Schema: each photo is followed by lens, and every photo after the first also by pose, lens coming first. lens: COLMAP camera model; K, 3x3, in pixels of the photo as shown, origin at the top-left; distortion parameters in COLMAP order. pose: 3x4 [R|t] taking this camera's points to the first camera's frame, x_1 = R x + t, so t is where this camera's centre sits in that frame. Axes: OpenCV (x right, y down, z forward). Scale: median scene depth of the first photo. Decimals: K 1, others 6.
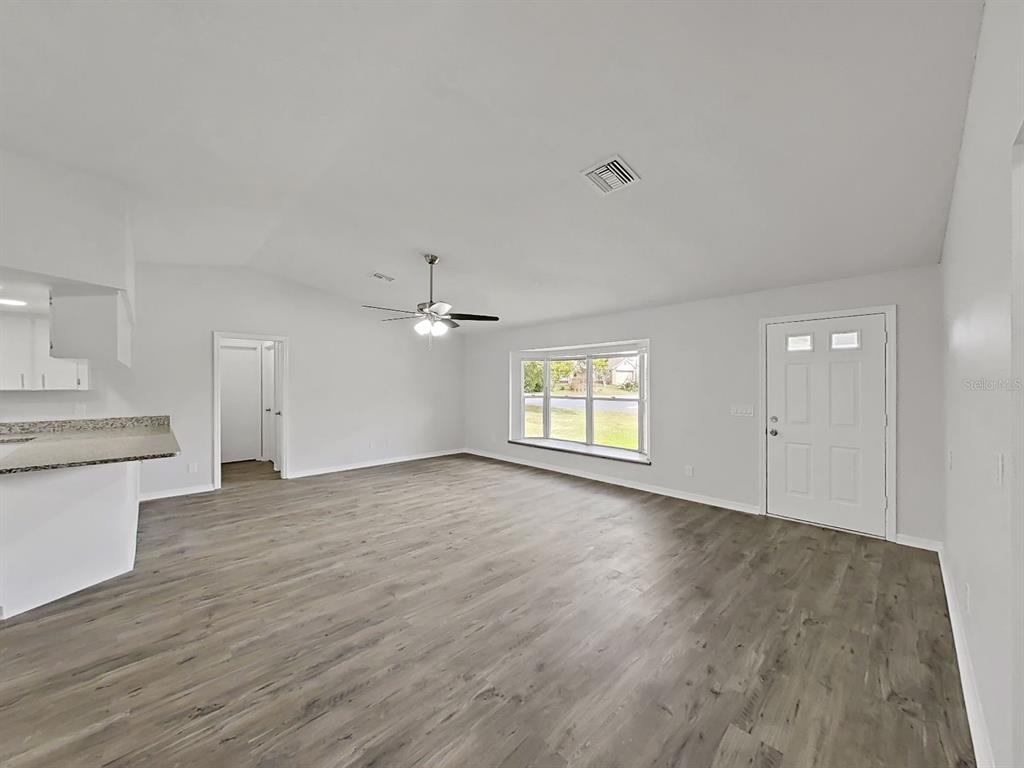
lens RADIAL K [[381.0, 0, 512.9], [0, 381.0, 383.0], [0, 0, 1]] dist [-0.001716, 0.000378]
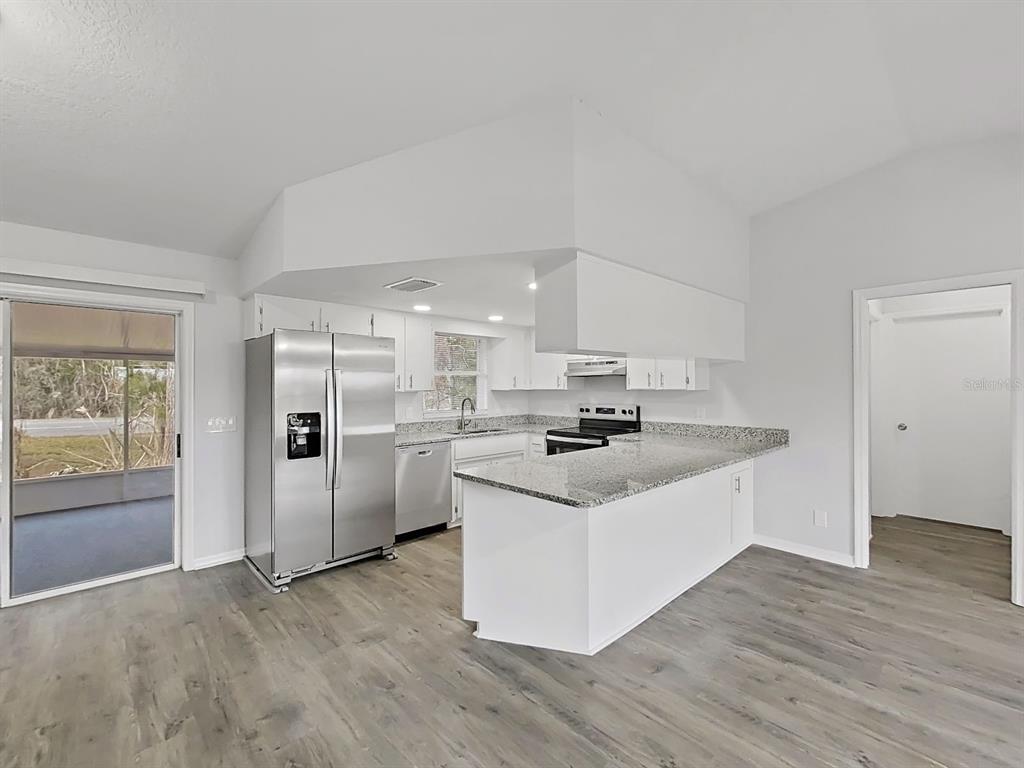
lens RADIAL K [[443.4, 0, 512.8], [0, 443.4, 385.1], [0, 0, 1]] dist [-0.001907, 0.000355]
pose [[-0.008023, 0.003058, -0.999963, -0.157842], [0.005387, 0.999981, 0.003015, 0.002805], [0.999953, -0.005363, -0.008039, 0.665846]]
